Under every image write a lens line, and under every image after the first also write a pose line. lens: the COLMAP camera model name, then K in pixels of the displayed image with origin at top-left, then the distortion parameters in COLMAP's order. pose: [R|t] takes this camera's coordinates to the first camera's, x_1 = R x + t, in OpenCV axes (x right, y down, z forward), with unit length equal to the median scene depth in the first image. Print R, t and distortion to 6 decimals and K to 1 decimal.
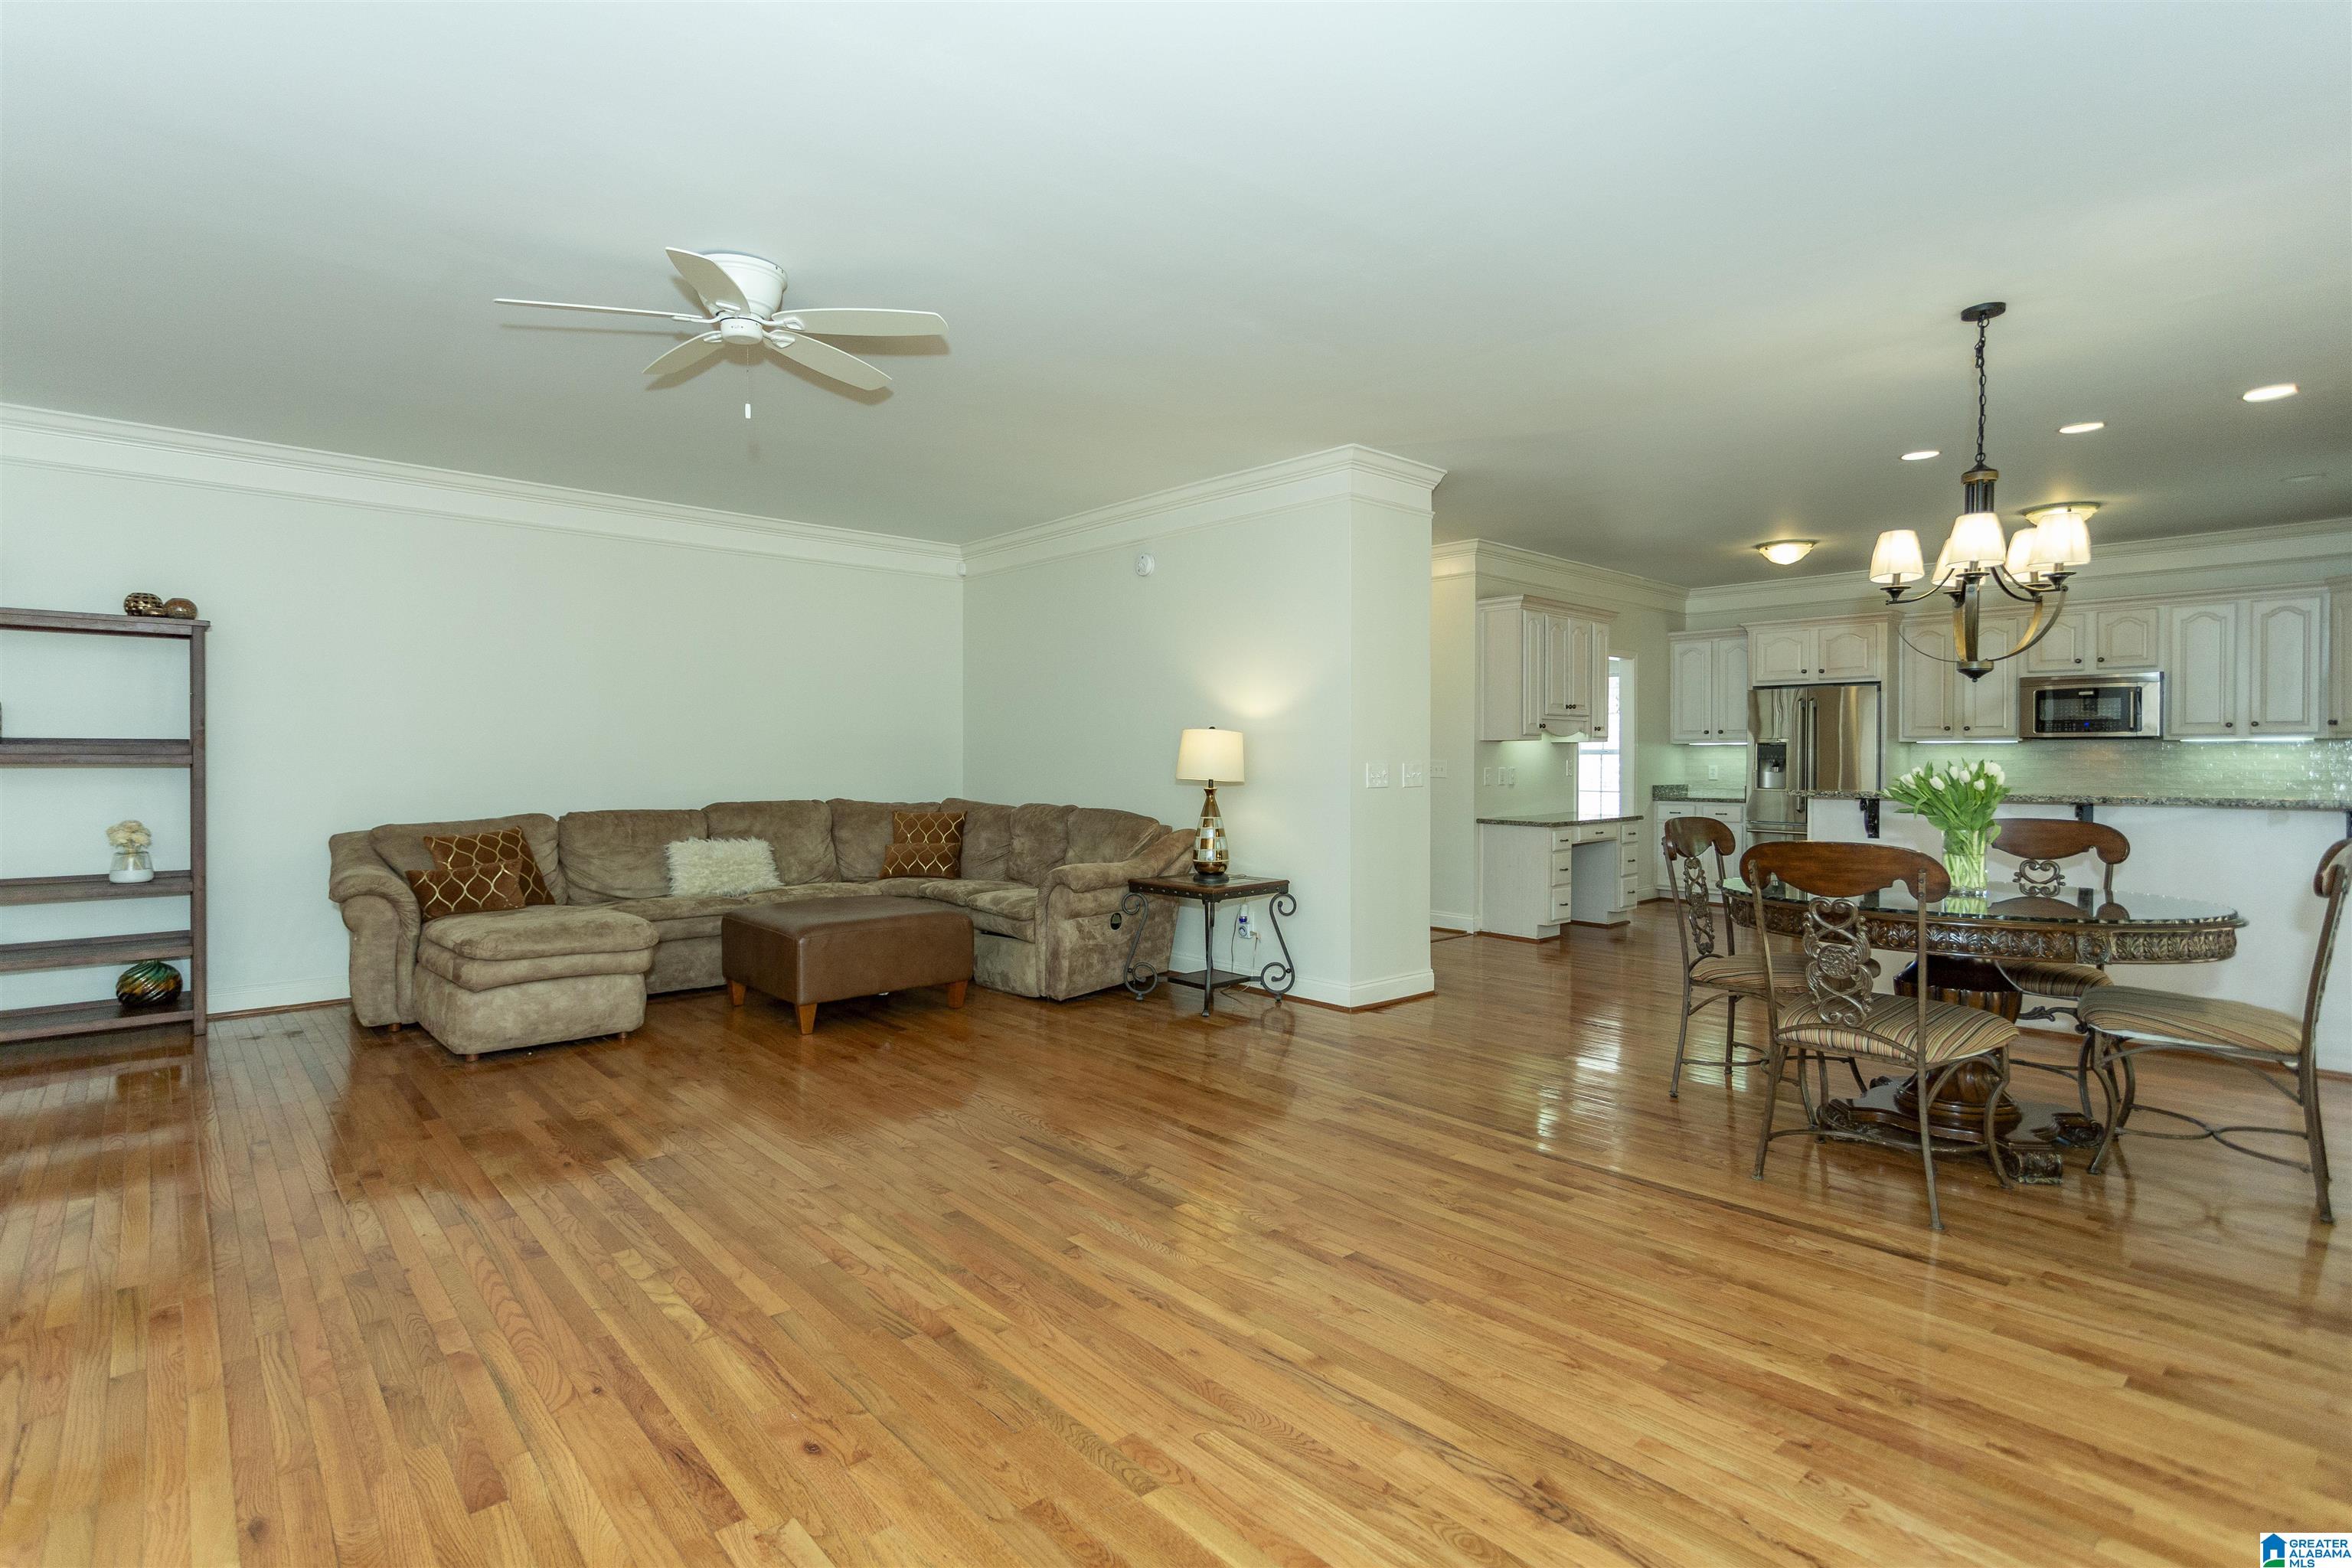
lens RADIAL K [[1112.8, 0, 1184.2], [0, 1112.8, 754.8], [0, 0, 1]] dist [0.000502, -0.000696]
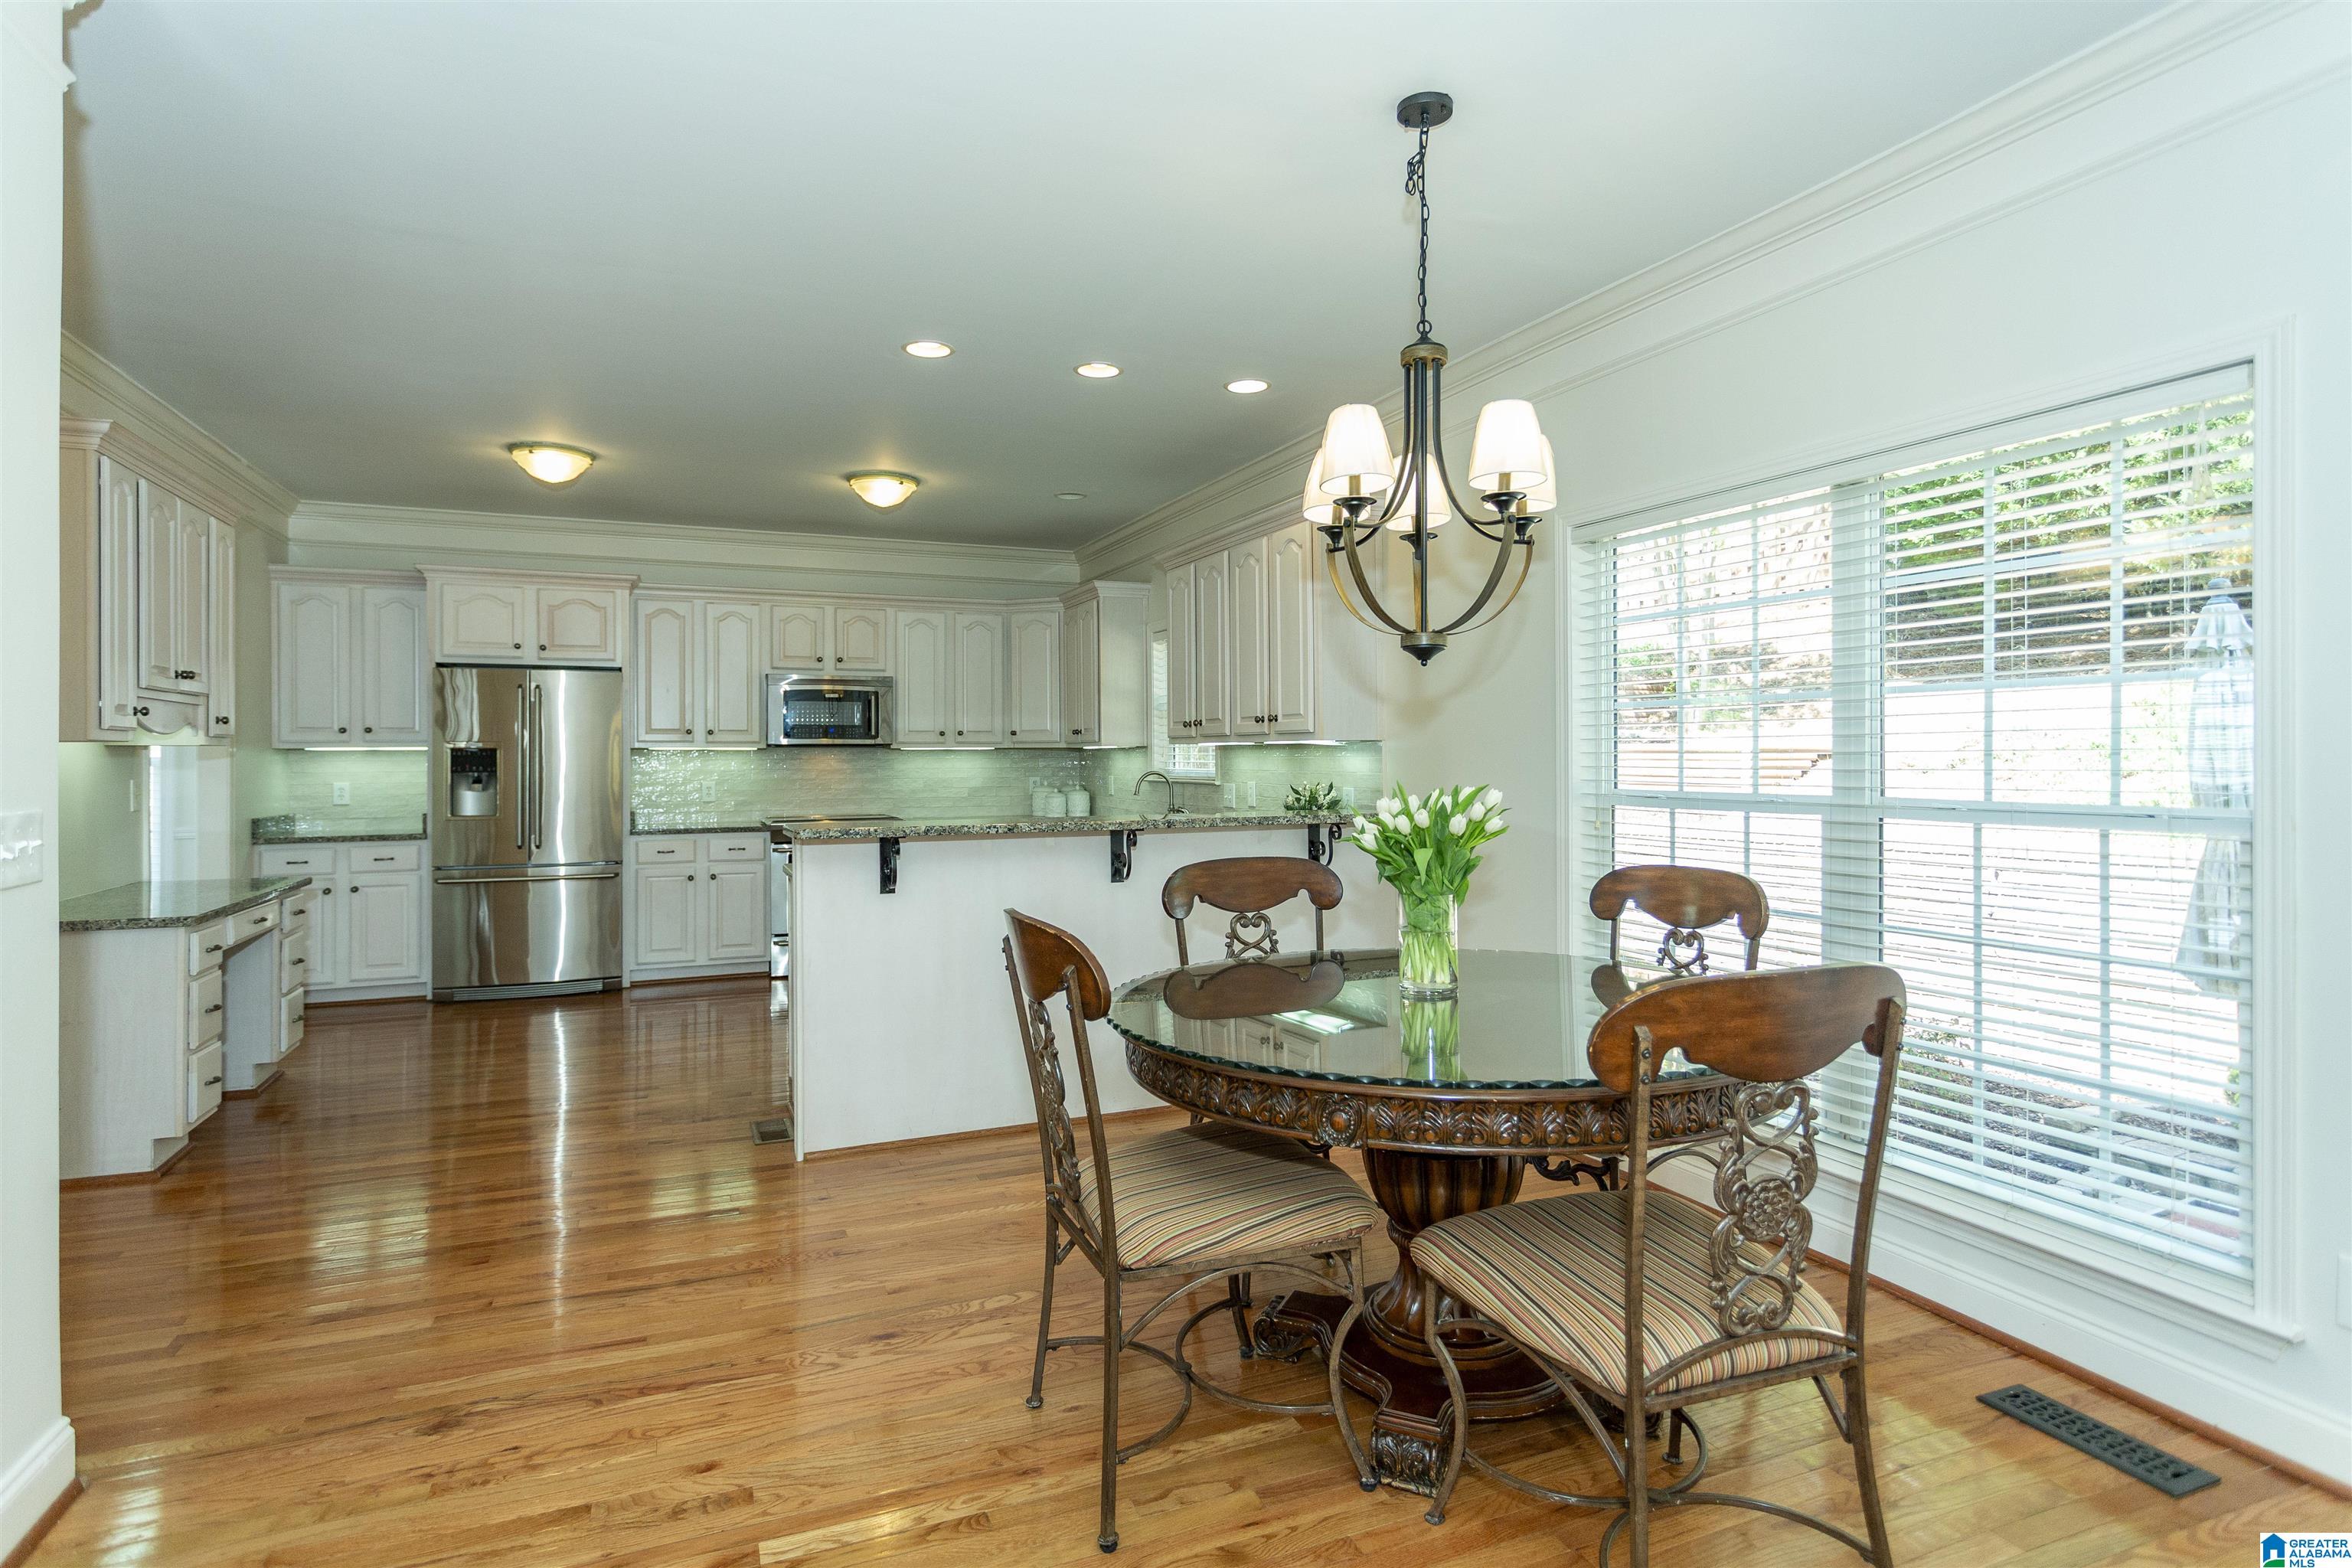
lens RADIAL K [[1189.5, 0, 1176.1], [0, 1189.5, 754.2], [0, 0, 1]] dist [-0.006756, 0.000006]
pose [[0.346480, 0.002582, 0.938054, 0.002178], [0.001110, 0.999994, -0.003162, -0.005207], [-0.938057, 0.002137, 0.346475, 0.423217]]
